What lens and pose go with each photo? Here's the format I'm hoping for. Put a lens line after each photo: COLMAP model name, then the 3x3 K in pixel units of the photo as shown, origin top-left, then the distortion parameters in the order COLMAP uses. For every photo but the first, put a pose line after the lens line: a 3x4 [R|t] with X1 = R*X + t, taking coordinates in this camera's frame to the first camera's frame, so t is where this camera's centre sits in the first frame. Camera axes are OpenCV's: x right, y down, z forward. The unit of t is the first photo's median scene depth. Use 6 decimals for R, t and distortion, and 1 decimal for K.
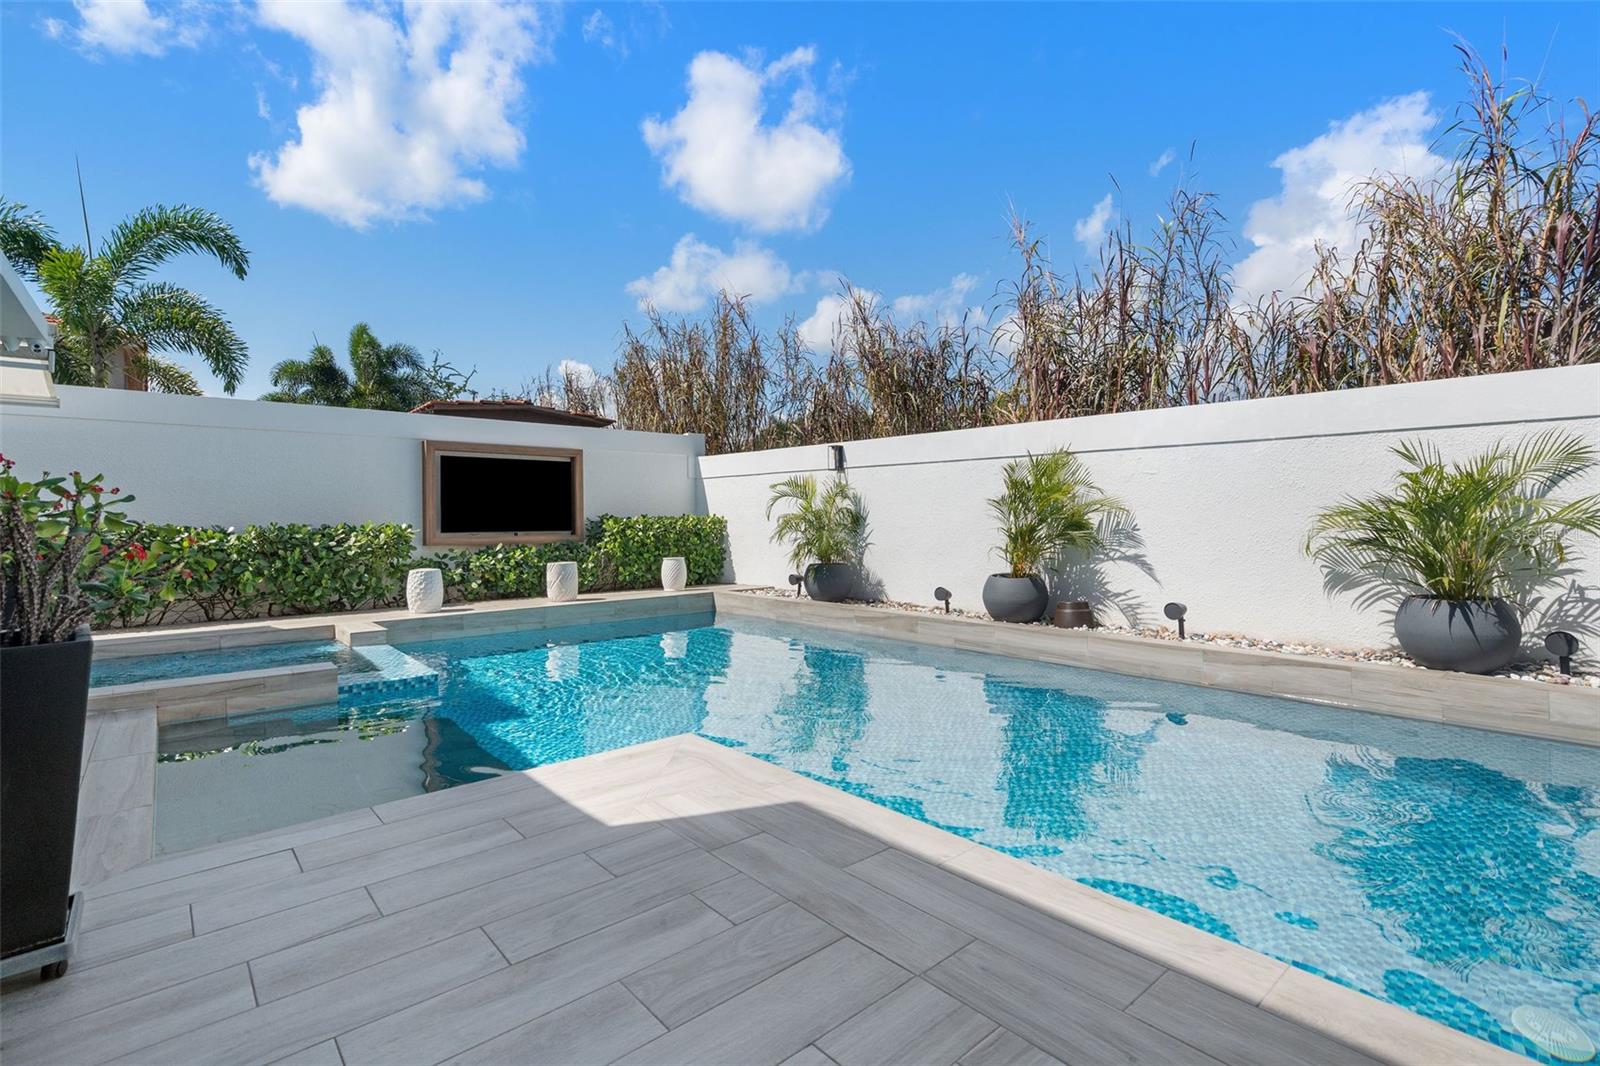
lens RADIAL K [[736.4, 0, 792.2], [0, 736.4, 525.6], [0, 0, 1]] dist [0.000166, 0.000505]
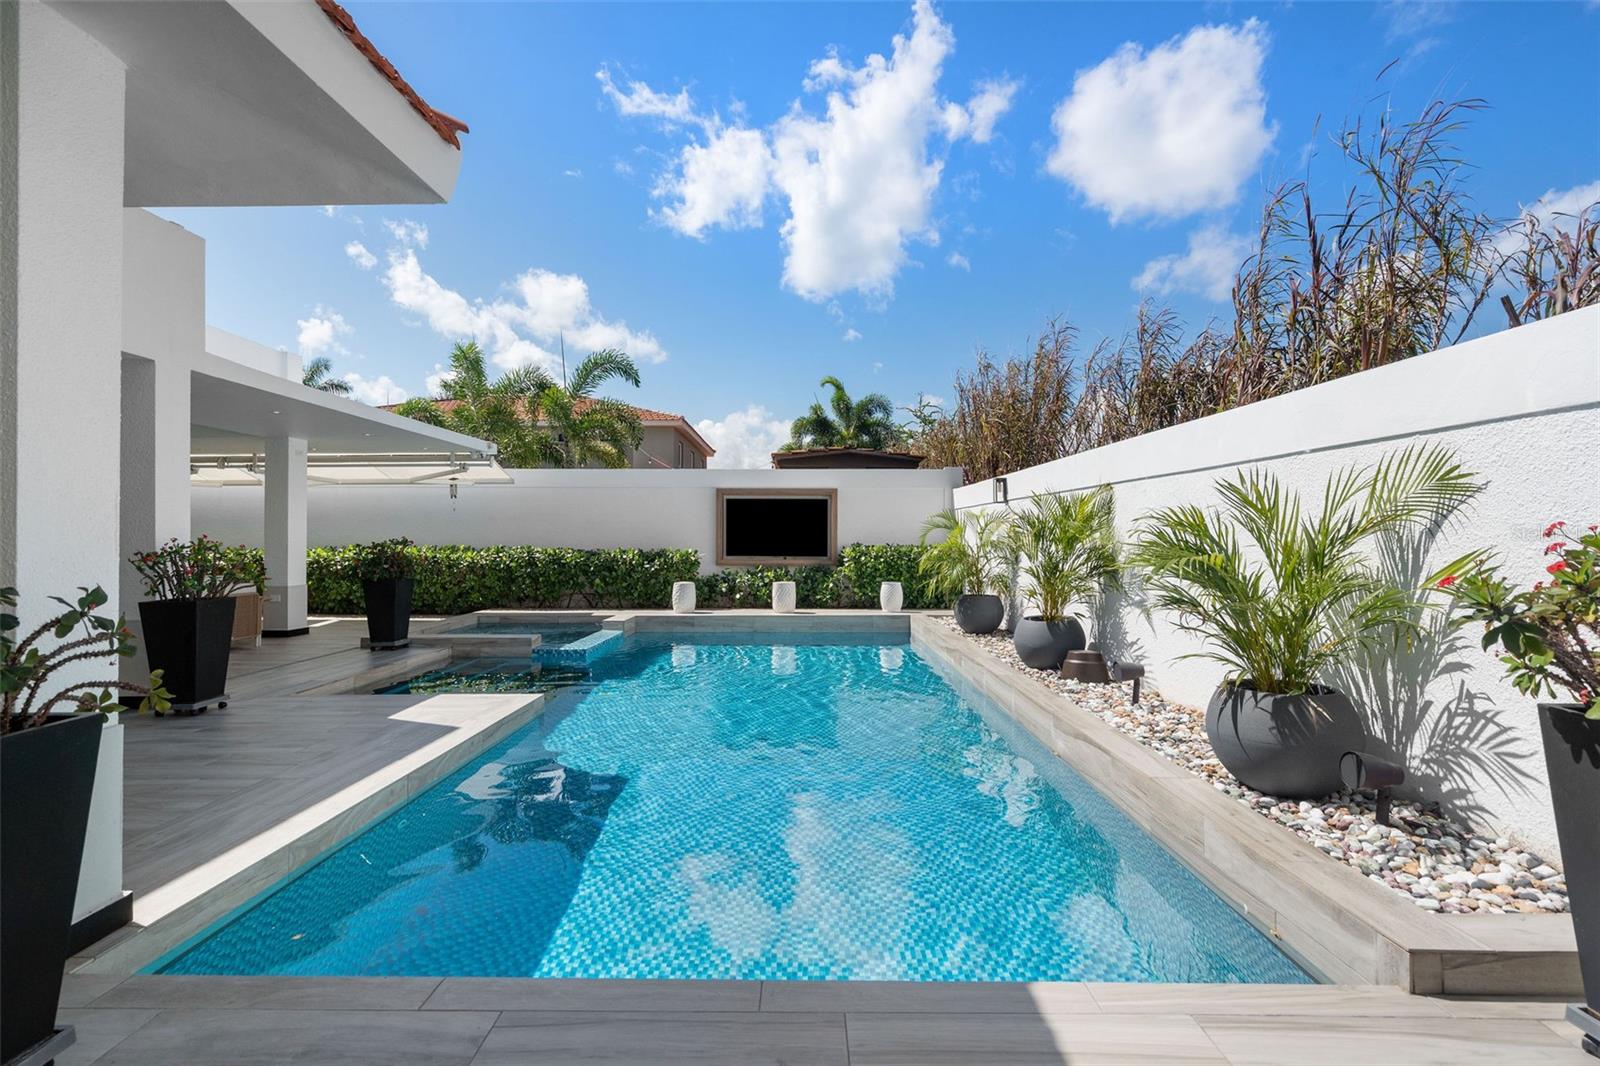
lens RADIAL K [[736.4, 0, 792.2], [0, 736.4, 525.6], [0, 0, 1]] dist [0.000166, 0.000505]
pose [[0.745173, -0.005886, -0.666846, 0.554035], [-0.011245, 0.999708, -0.021389, -0.019495], [0.666777, 0.023437, 0.744889, 0.080397]]
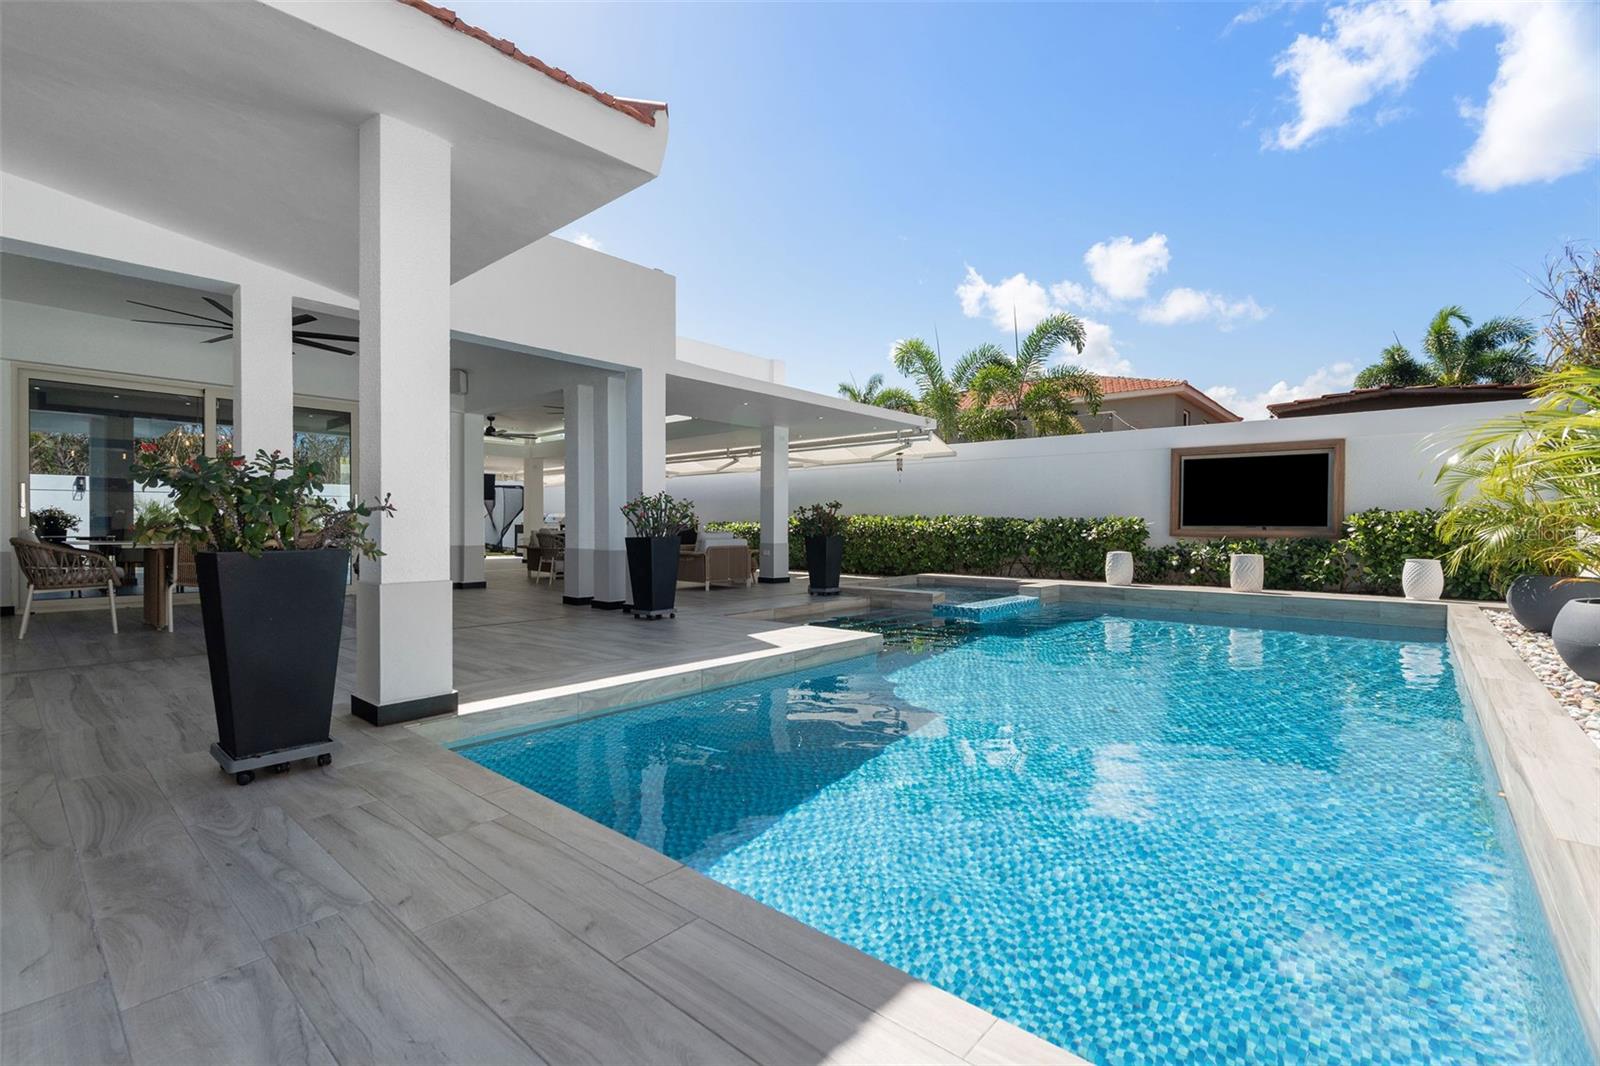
lens RADIAL K [[711.8, 0, 801.0], [0, 711.8, 528.1], [0, 0, 1]] dist [-0.004442, 0.000127]
pose [[0.136225, 0.007882, -0.990647, 0.610251], [-0.013380, 0.999892, 0.006115, 0.016643], [0.990588, 0.012422, 0.136316, 0.261360]]
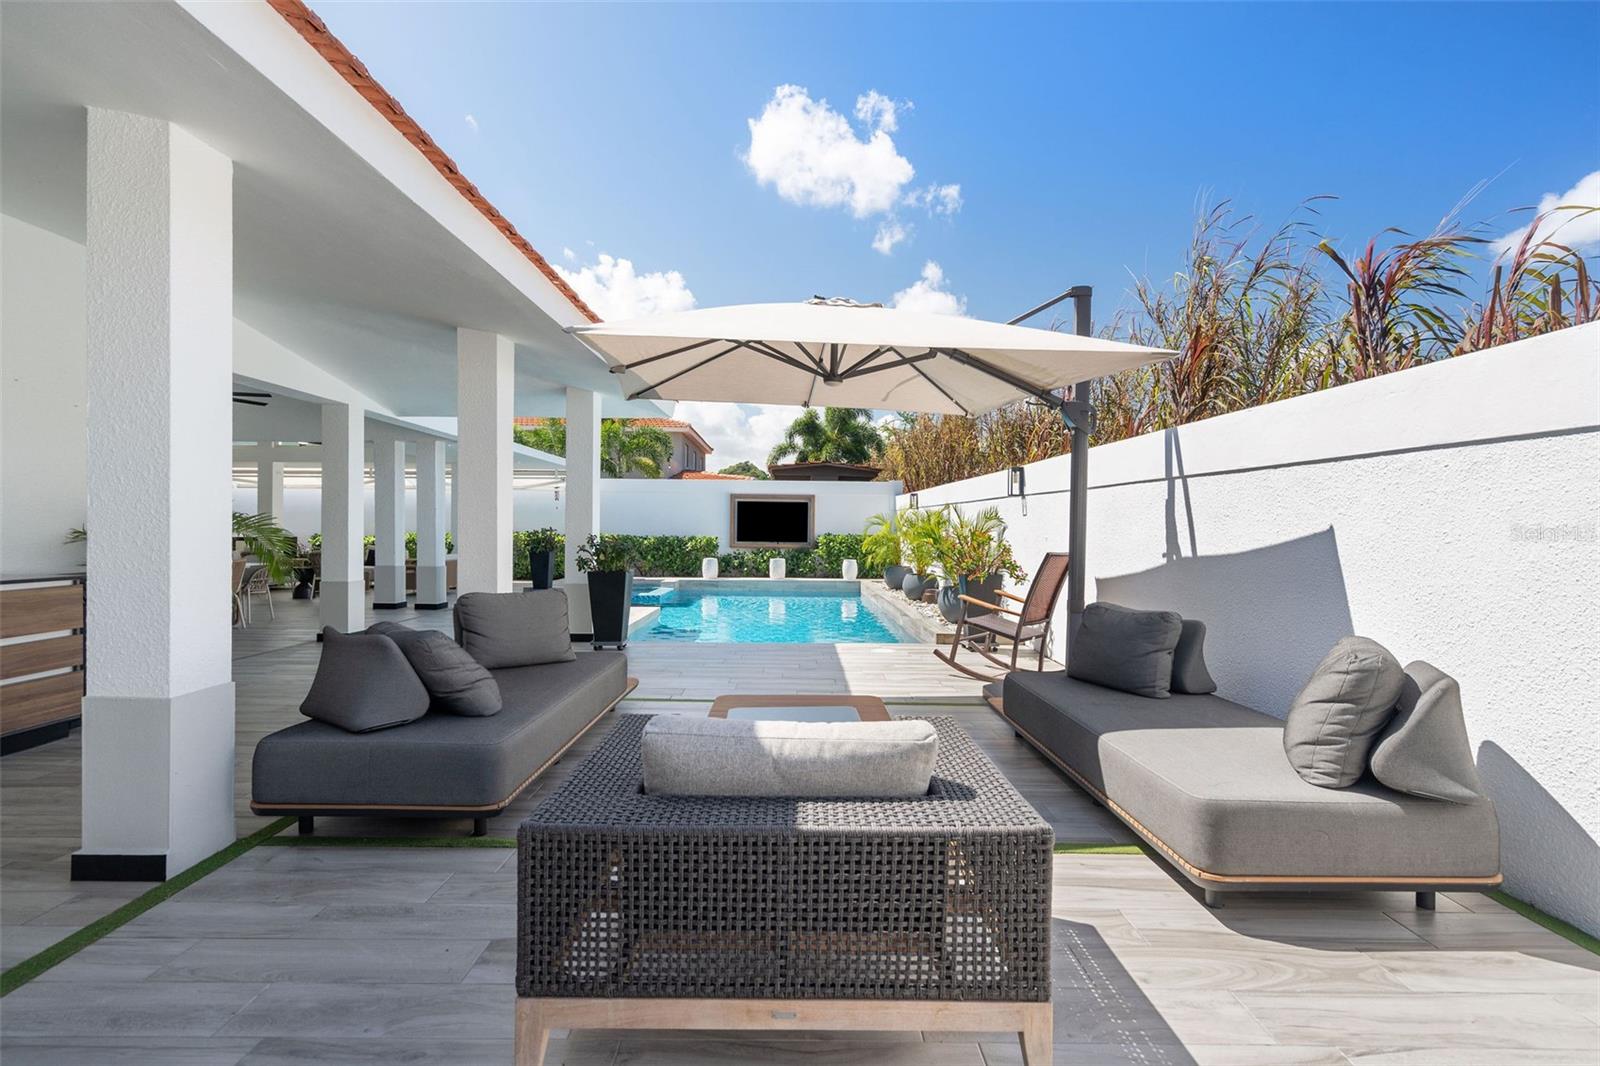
lens RADIAL K [[774.7, 0, 798.2], [0, 774.7, 541.0], [0, 0, 1]] dist [0.001981, 0.000159]
pose [[0.759027, 0.023848, -0.650623, 1.045095], [-0.020537, 0.999709, 0.012685, -0.021038], [0.650736, 0.003734, 0.759295, -0.474604]]
